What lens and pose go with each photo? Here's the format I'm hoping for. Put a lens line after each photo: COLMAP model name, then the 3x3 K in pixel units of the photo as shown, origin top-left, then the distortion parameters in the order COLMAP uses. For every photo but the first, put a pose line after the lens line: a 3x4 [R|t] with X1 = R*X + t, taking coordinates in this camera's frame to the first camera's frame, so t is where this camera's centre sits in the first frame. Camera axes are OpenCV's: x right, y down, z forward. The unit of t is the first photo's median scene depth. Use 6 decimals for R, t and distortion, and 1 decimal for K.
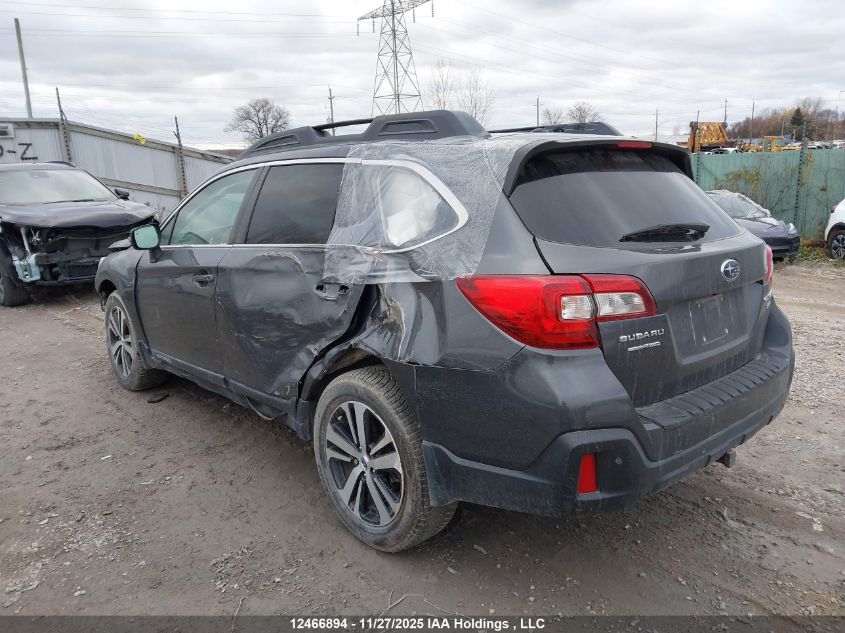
lens RADIAL K [[652.7, 0, 424.1], [0, 652.7, 311.7], [0, 0, 1]] dist [0.061113, -0.048767]
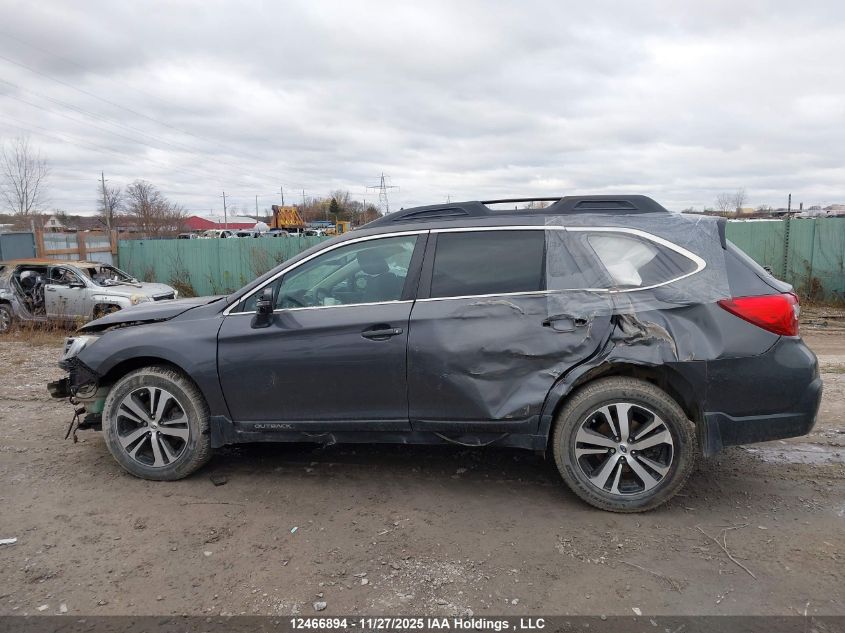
lens RADIAL K [[652.7, 0, 416.0], [0, 652.7, 310.7], [0, 0, 1]] dist [0.061113, -0.048767]
pose [[0.801889, -0.052847, 0.595131, -1.157952], [0.122320, 0.989503, -0.076950, 0.003375], [-0.584817, 0.134502, 0.799936, 0.131556]]
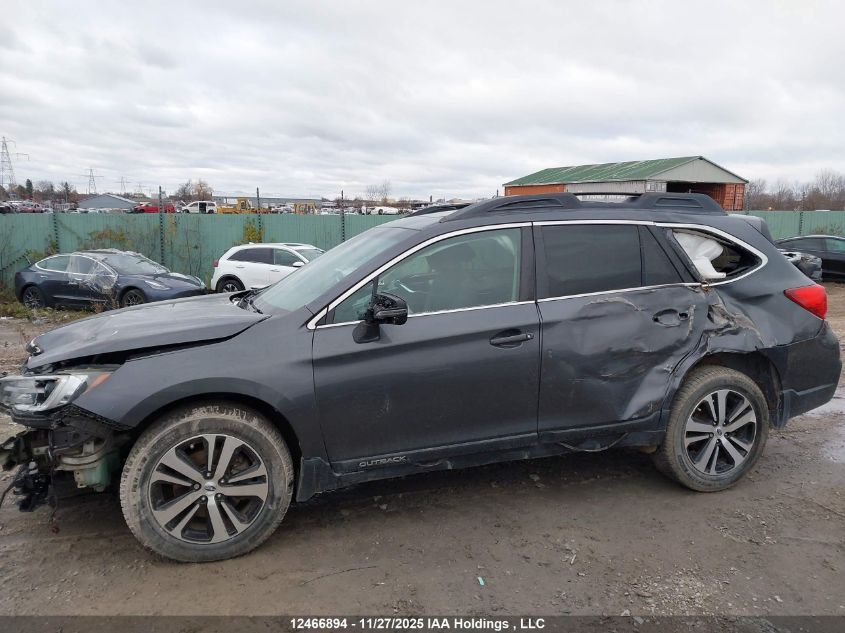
lens RADIAL K [[652.7, 0, 420.9], [0, 652.7, 321.3], [0, 0, 1]] dist [0.061113, -0.048767]
pose [[0.409722, -0.111782, 0.905336, -1.561131], [0.178111, 0.983165, 0.040784, -0.174040], [-0.894653, 0.144540, 0.422734, 0.896724]]
